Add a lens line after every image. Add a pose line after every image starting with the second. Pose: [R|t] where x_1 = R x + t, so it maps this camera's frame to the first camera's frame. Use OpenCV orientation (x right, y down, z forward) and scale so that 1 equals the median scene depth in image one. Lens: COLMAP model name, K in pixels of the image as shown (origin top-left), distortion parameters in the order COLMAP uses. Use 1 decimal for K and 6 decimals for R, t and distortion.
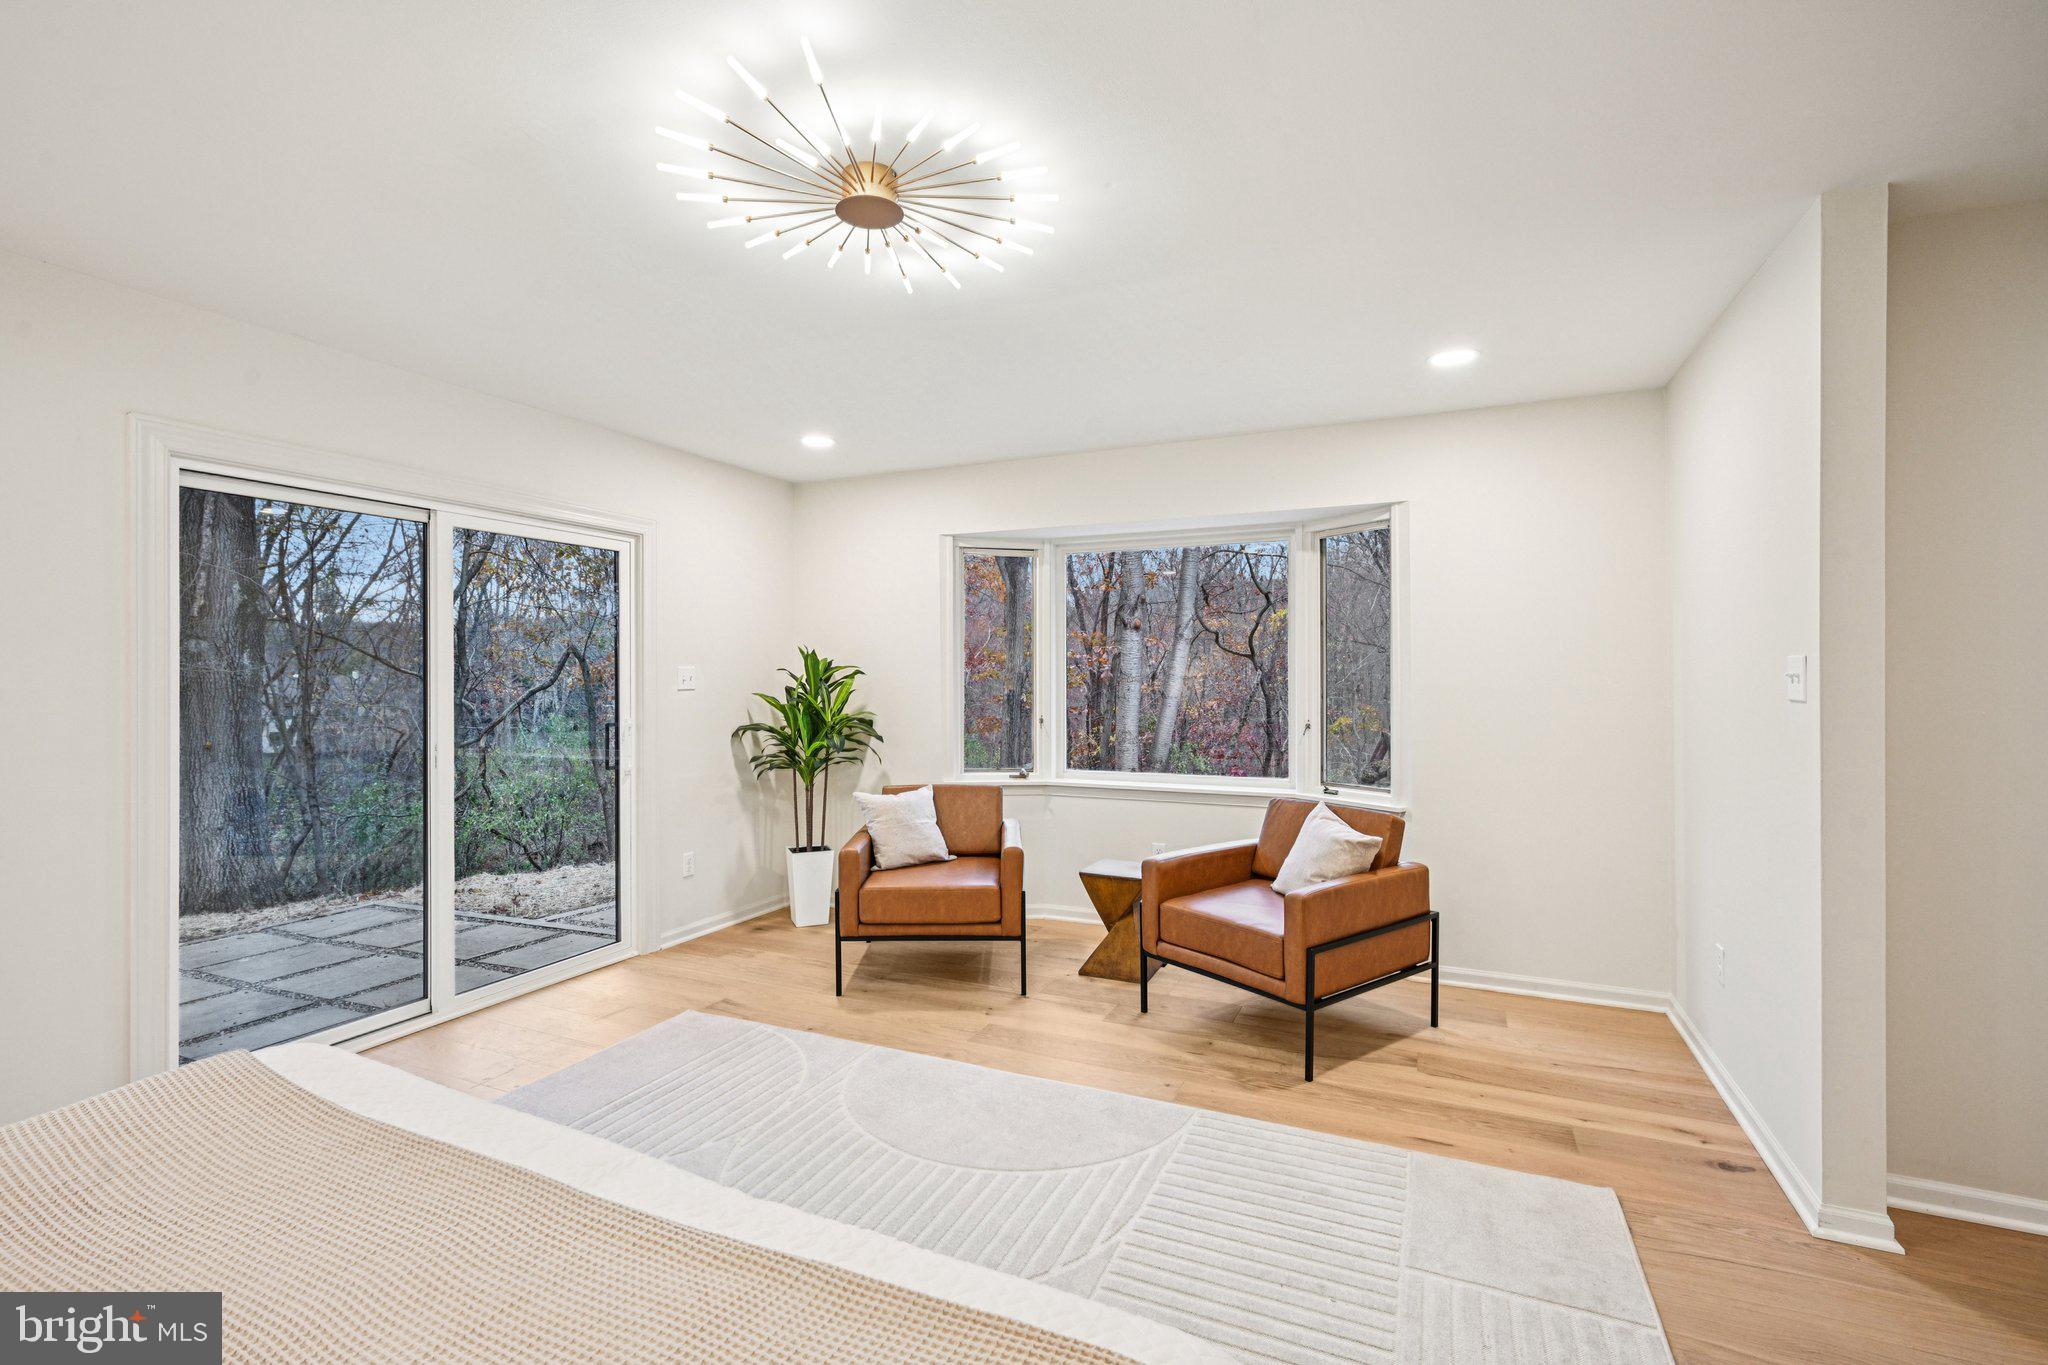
lens RADIAL K [[915.5, 0, 1015.8], [0, 915.5, 671.2], [0, 0, 1]] dist [0.003506, 0.000759]
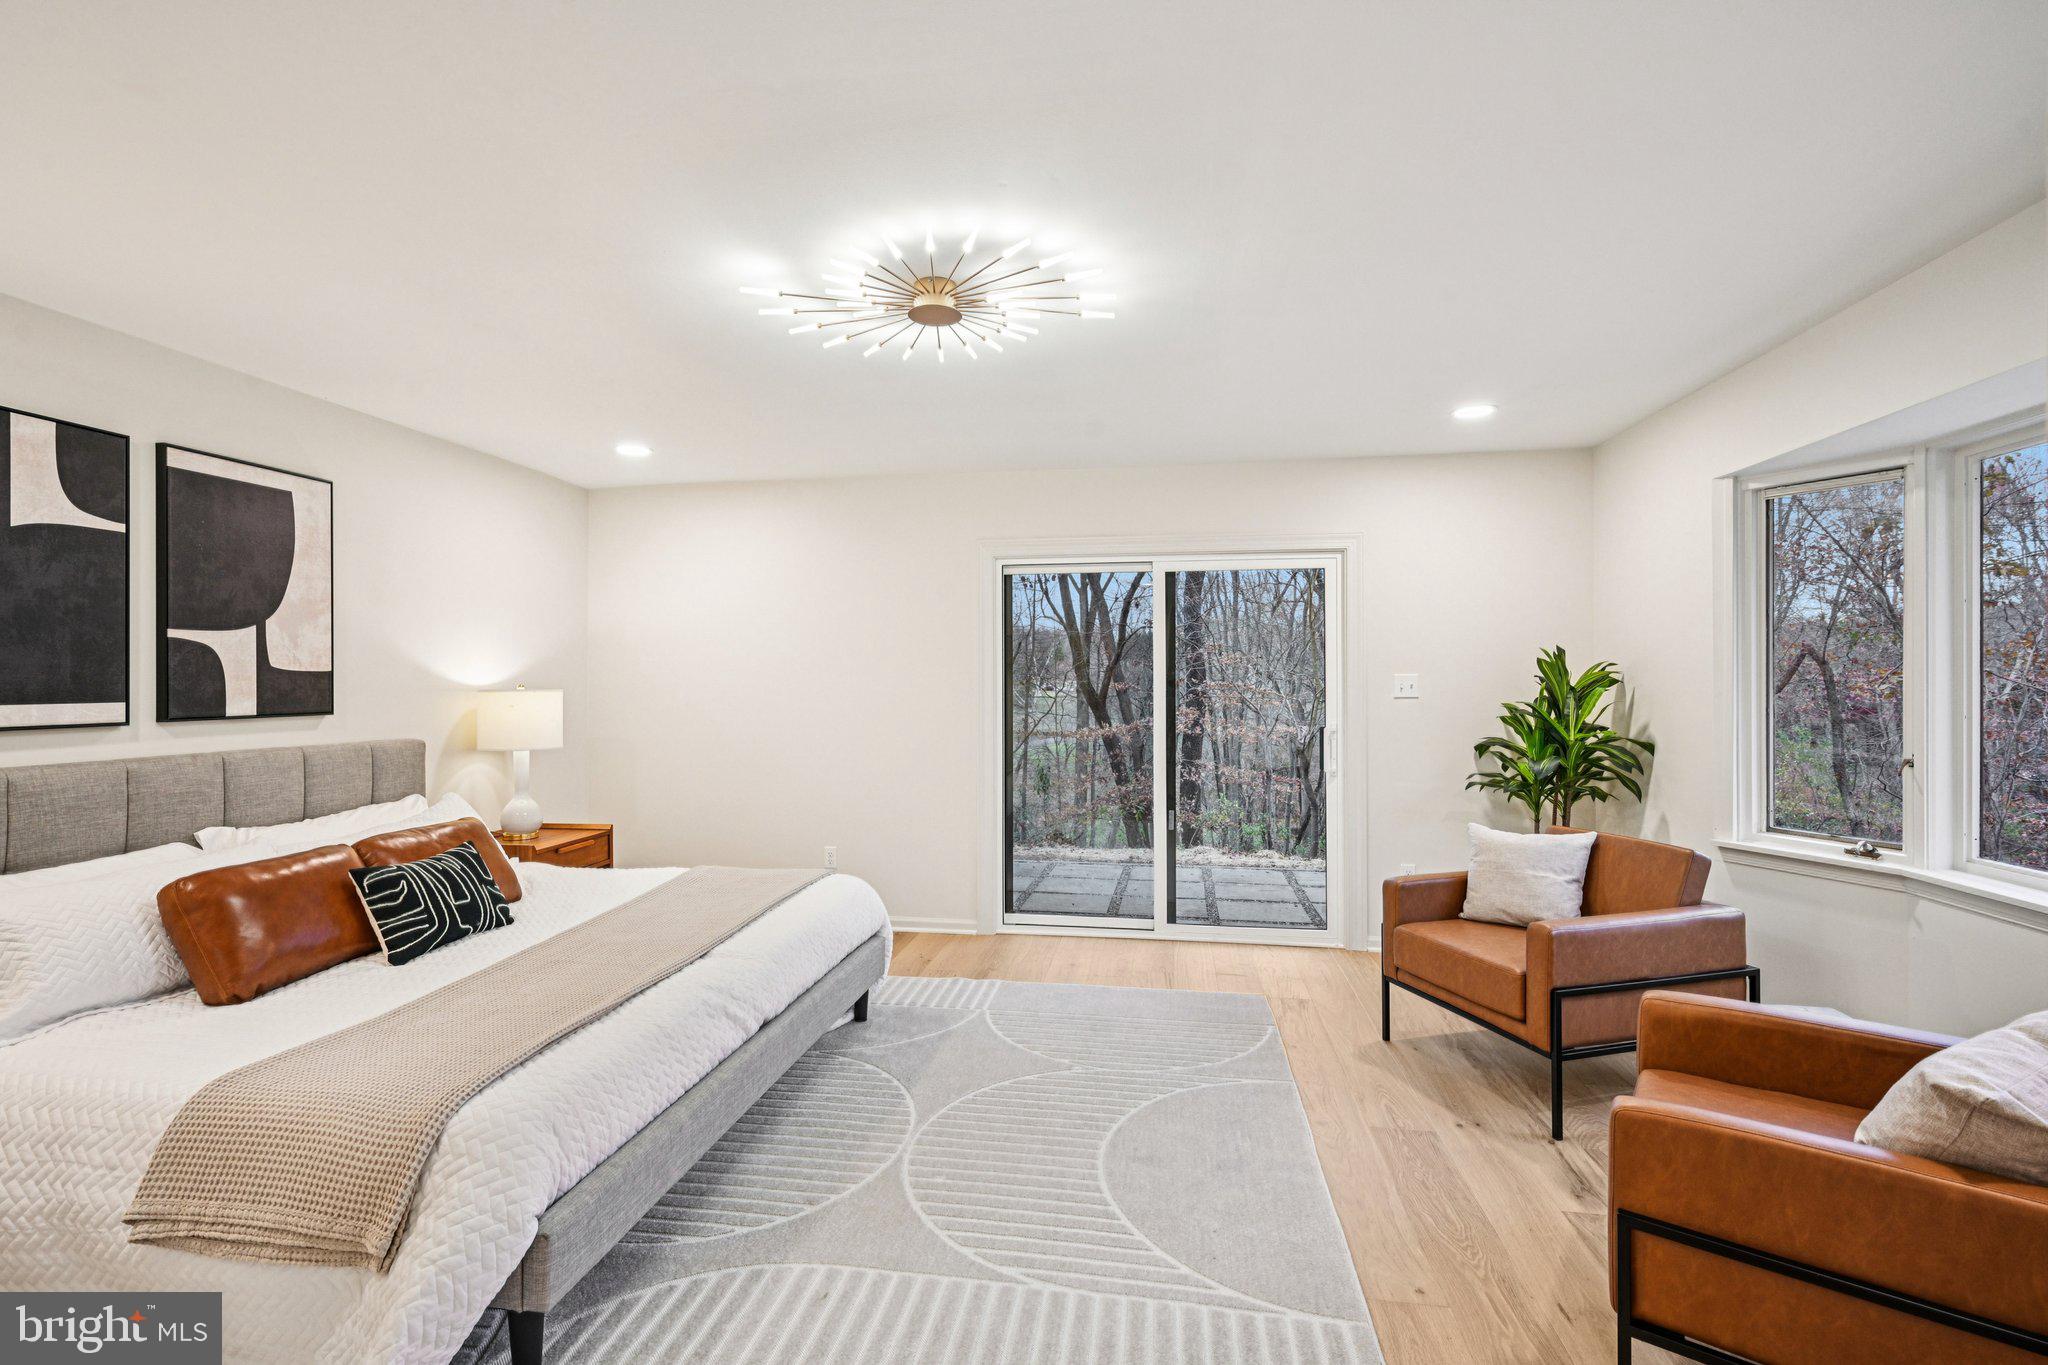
lens RADIAL K [[915.5, 0, 1026.3], [0, 915.5, 679.3], [0, 0, 1]] dist [0.003506, 0.000759]
pose [[0.273575, -0.001016, -0.961850, 0.500361], [0.005289, 0.999986, 0.000448, -0.002178], [0.961836, -0.005210, 0.273576, 0.361864]]
